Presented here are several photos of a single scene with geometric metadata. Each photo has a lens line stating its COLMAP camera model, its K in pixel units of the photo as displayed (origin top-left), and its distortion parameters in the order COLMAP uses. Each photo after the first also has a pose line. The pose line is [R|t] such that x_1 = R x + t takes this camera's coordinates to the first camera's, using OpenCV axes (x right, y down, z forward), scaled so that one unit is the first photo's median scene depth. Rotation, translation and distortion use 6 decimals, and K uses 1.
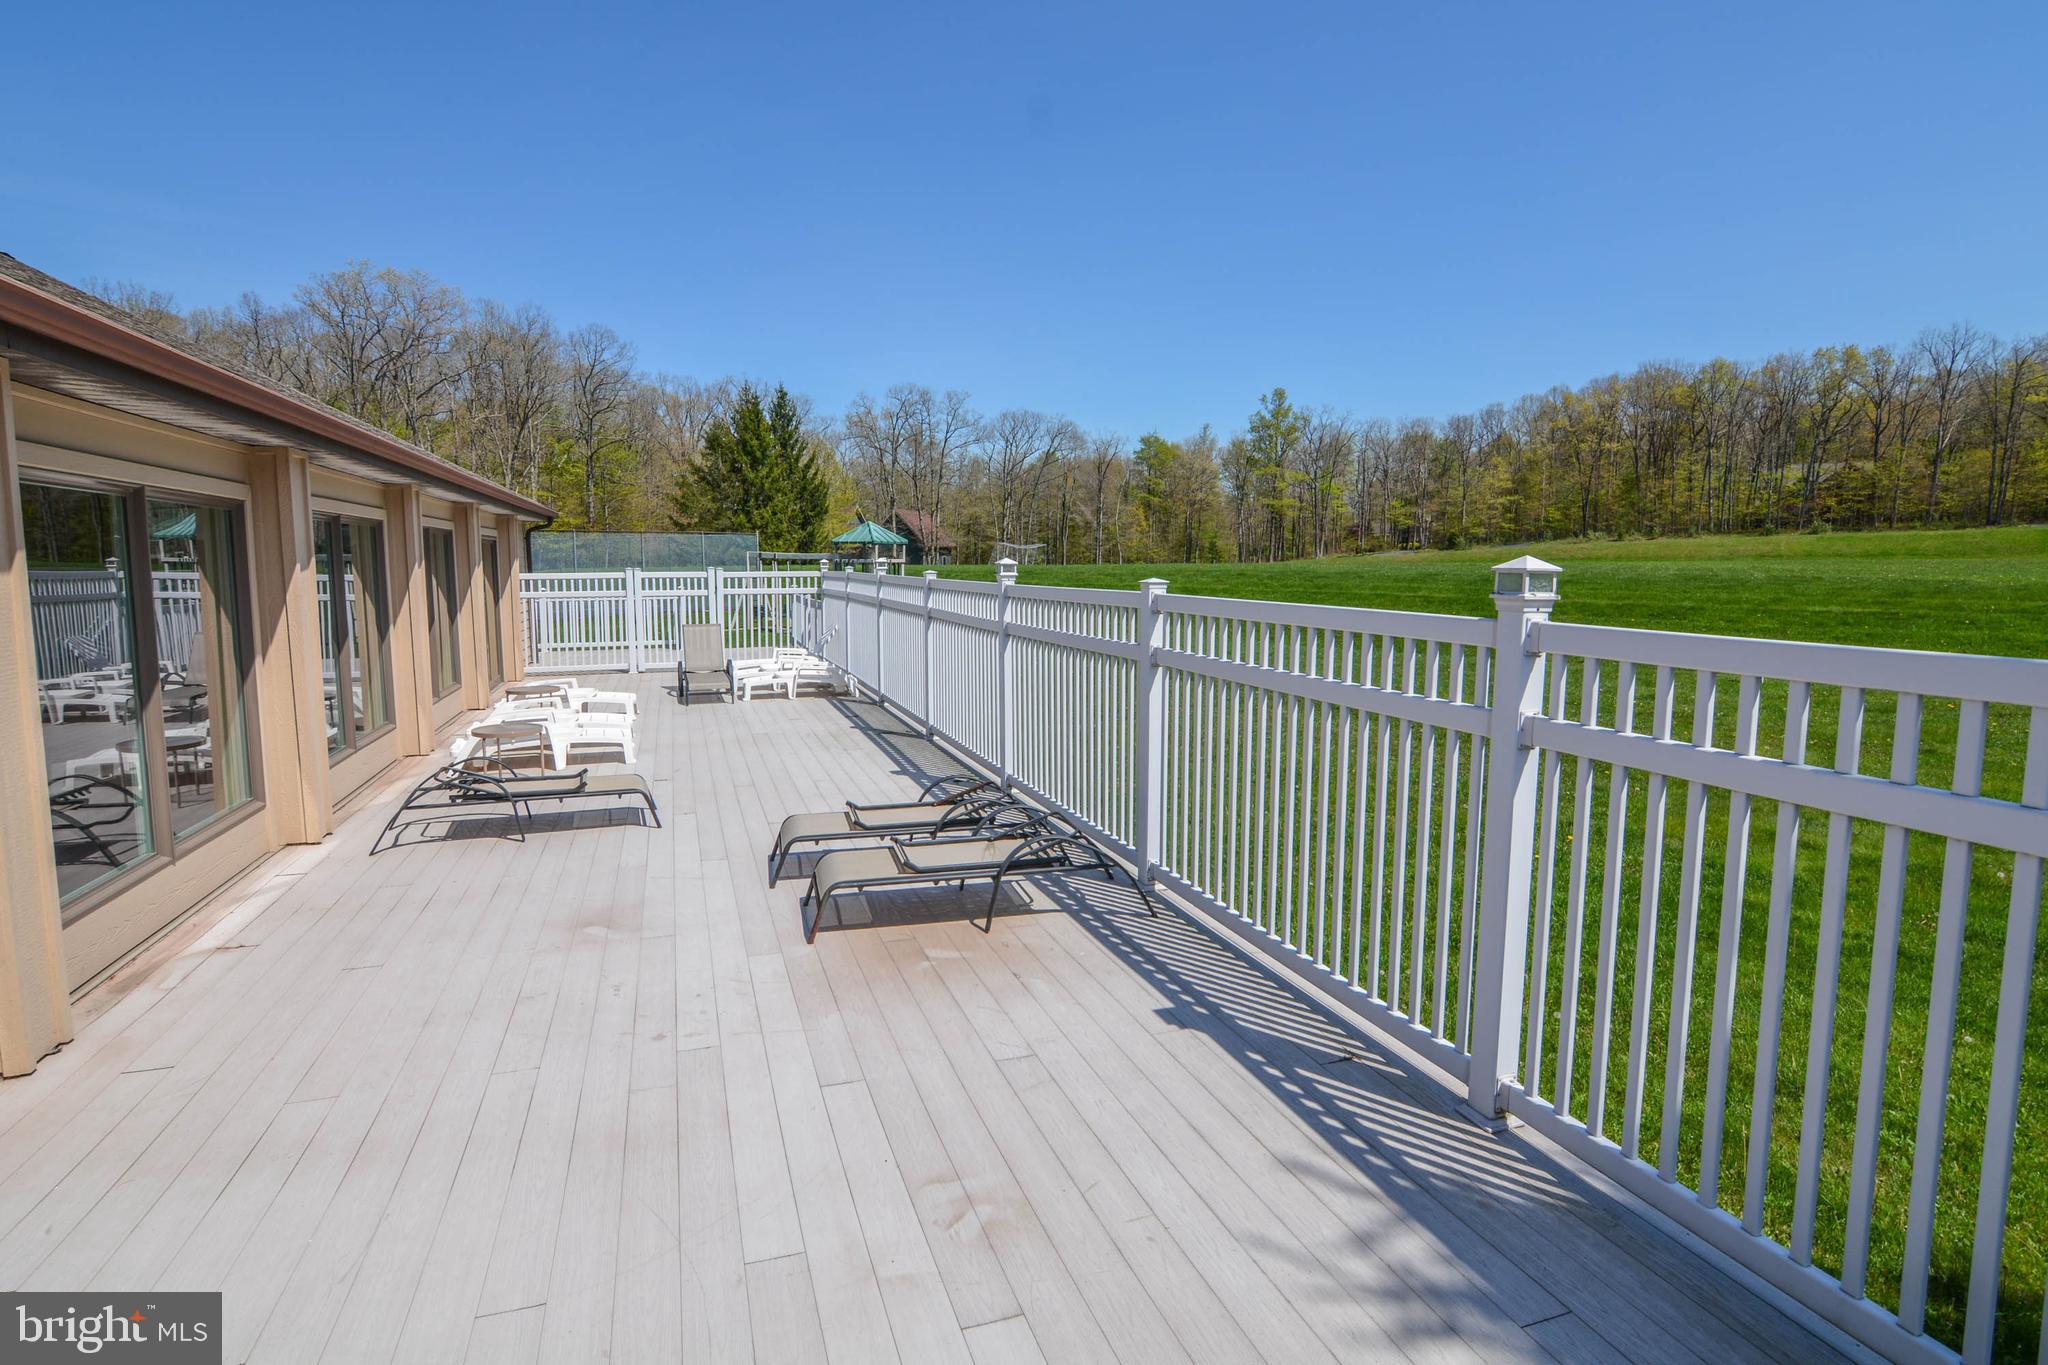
lens RADIAL K [[1059.0, 0, 1024.0], [0, 1059.0, 682.5], [0, 0, 1]] dist [-0.027348, 0.000013]
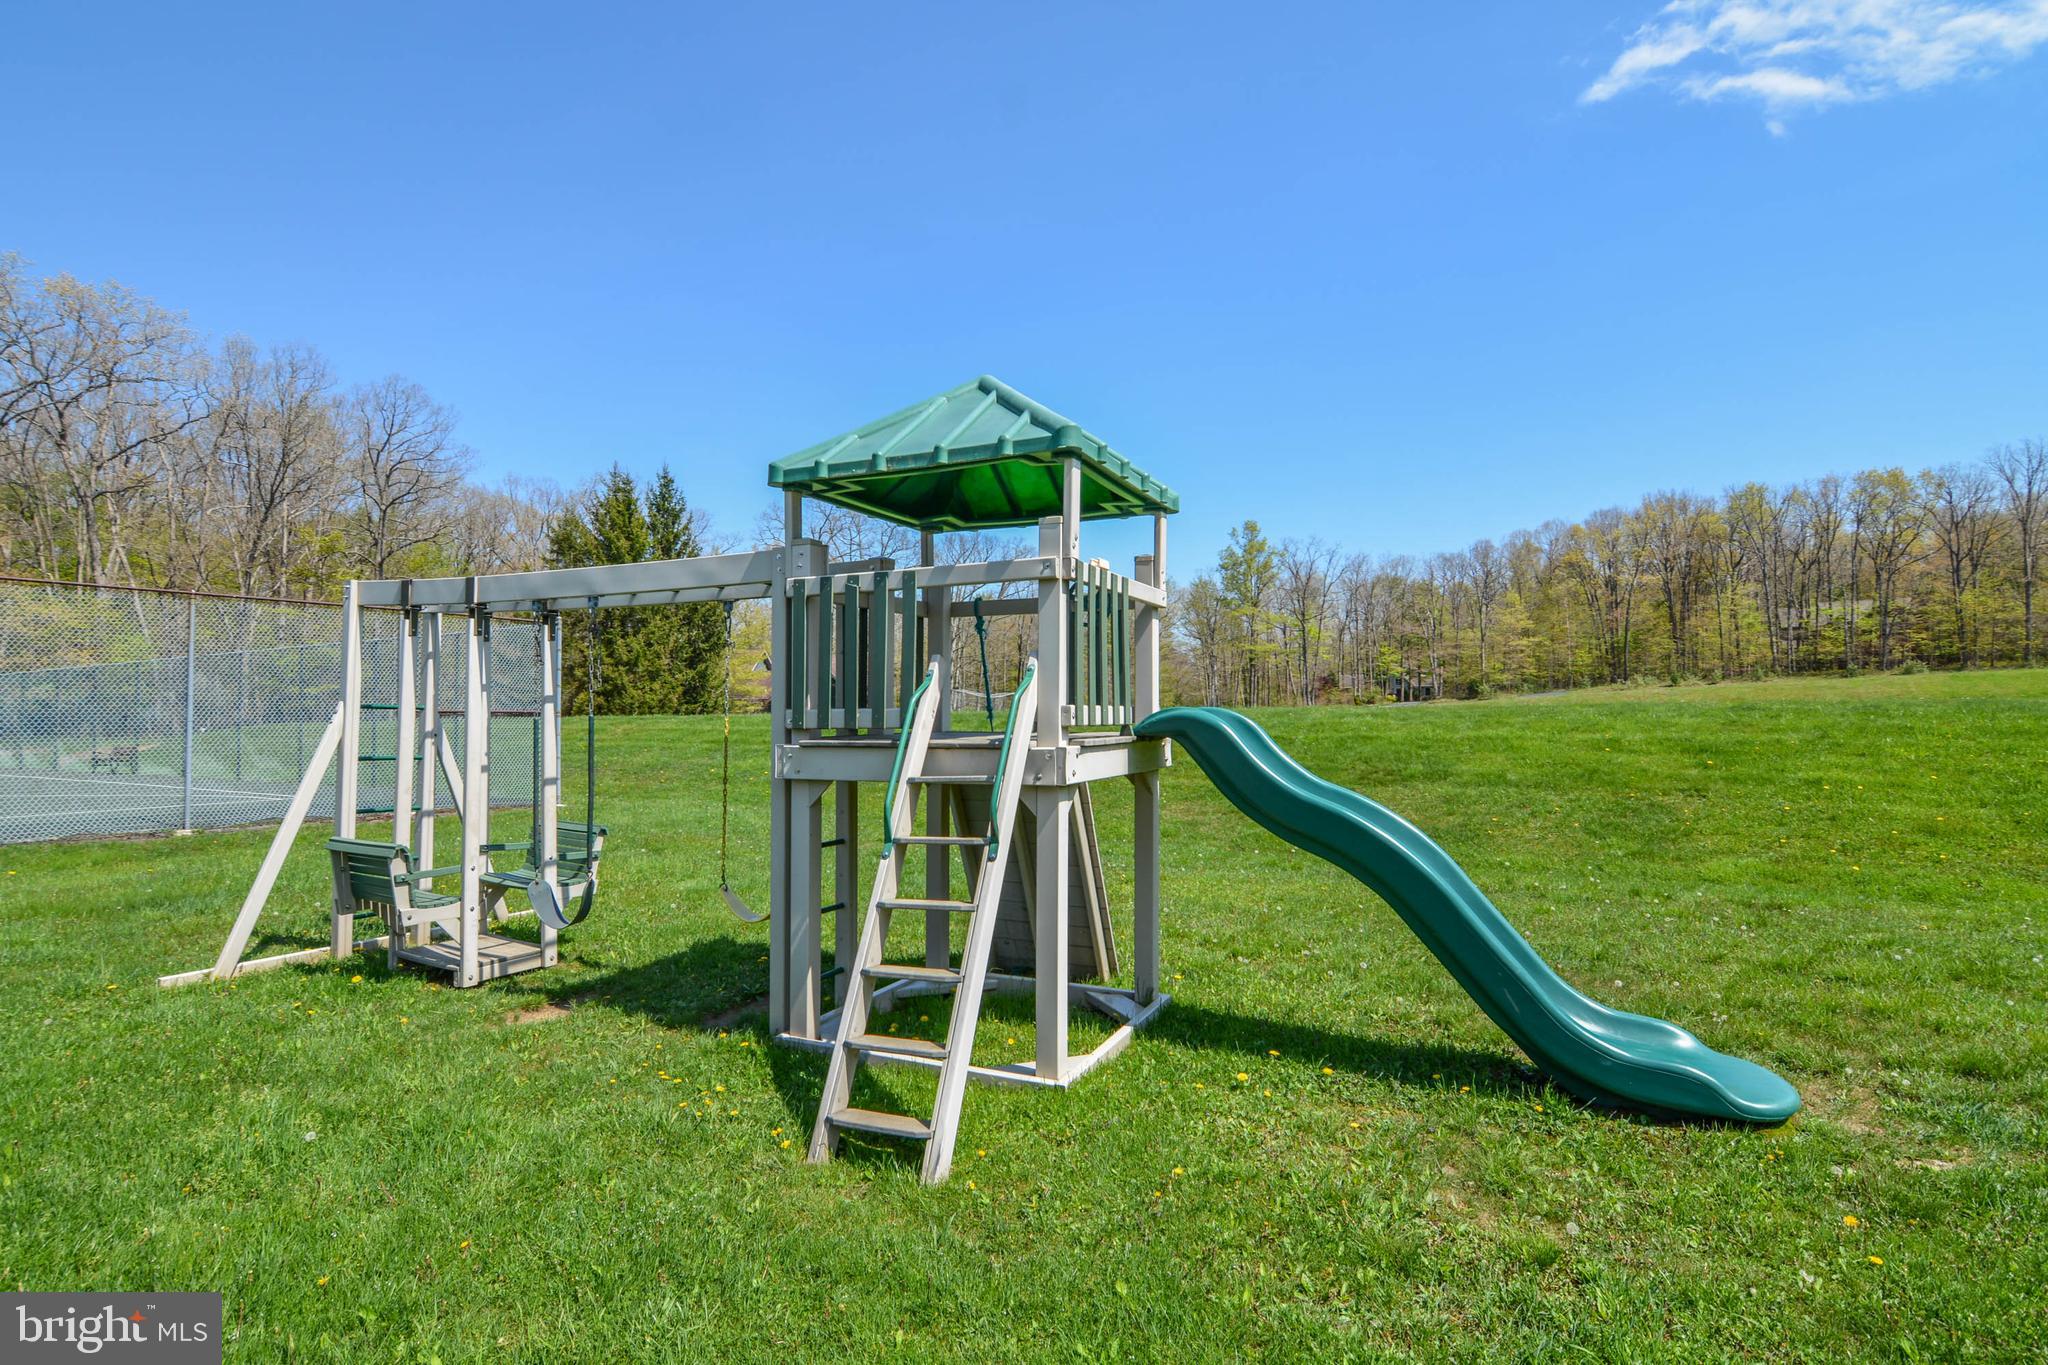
lens RADIAL K [[1059.0, 0, 1024.0], [0, 1059.0, 682.5], [0, 0, 1]] dist [-0.027348, 0.000013]
pose [[0.995509, -0.003251, 0.094612, -0.040378], [0.017558, 0.988411, -0.150783, -0.018943], [-0.093025, 0.151767, 0.984029, 0.211870]]
